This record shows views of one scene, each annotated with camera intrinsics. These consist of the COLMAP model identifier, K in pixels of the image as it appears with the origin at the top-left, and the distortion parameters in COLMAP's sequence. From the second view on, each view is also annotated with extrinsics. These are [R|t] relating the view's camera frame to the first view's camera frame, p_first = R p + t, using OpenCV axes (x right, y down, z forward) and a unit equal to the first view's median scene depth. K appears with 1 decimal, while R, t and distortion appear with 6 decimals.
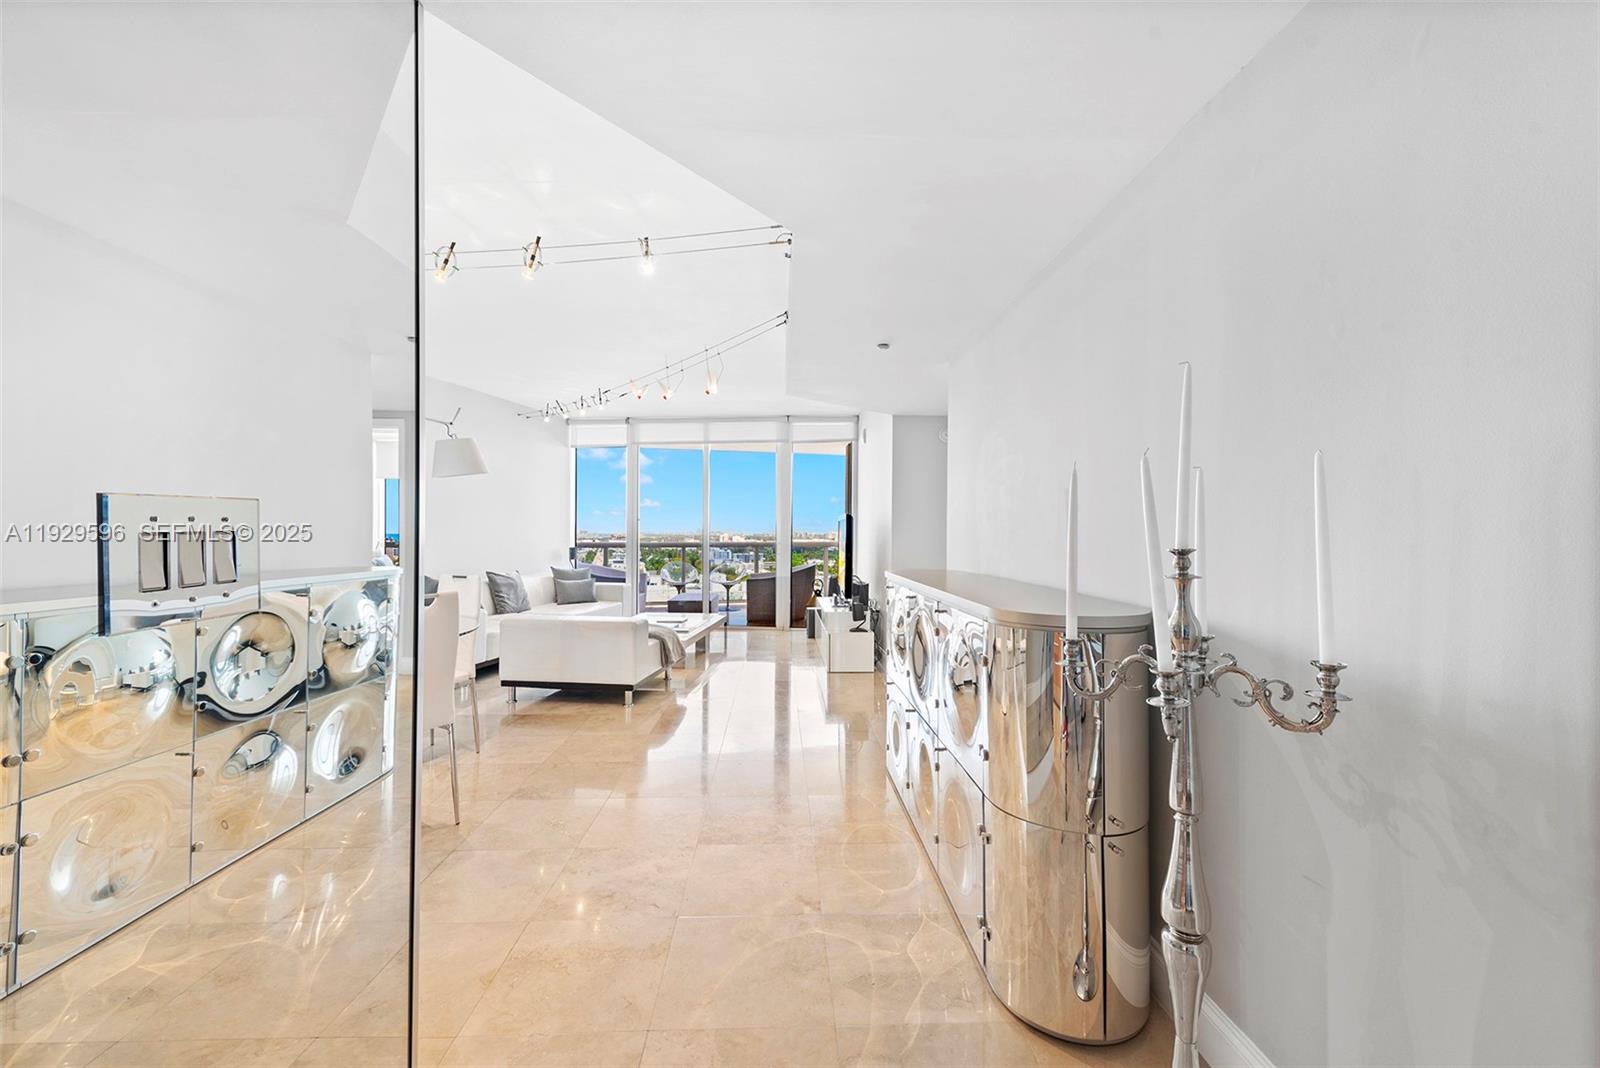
lens RADIAL K [[634.5, 0, 805.2], [0, 634.5, 522.3], [0, 0, 1]] dist [0.017240, -0.010159]
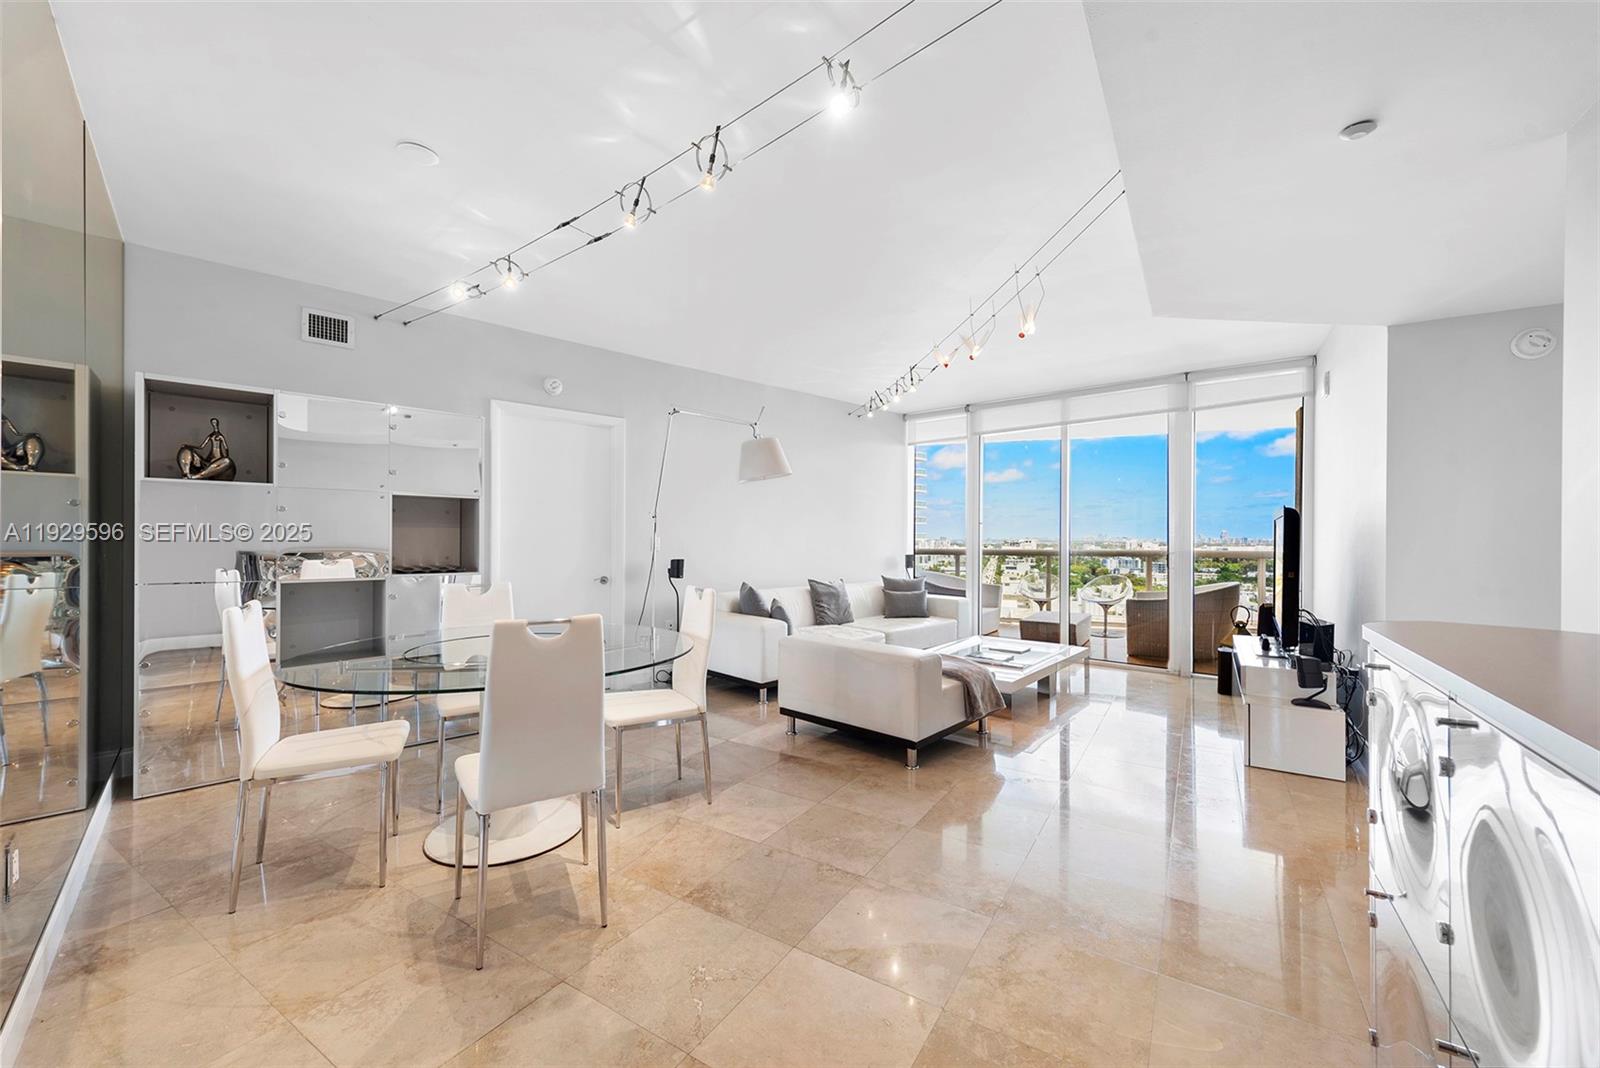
lens RADIAL K [[630.2, 0, 800.0], [0, 630.2, 534.0], [0, 0, 1]] dist [0.019125, -0.003732]
pose [[0.820055, -0.005327, -0.572260, 0.029543], [0.010547, 0.999928, 0.005806, 0.003701], [0.572187, -0.010797, 0.820052, 0.208811]]
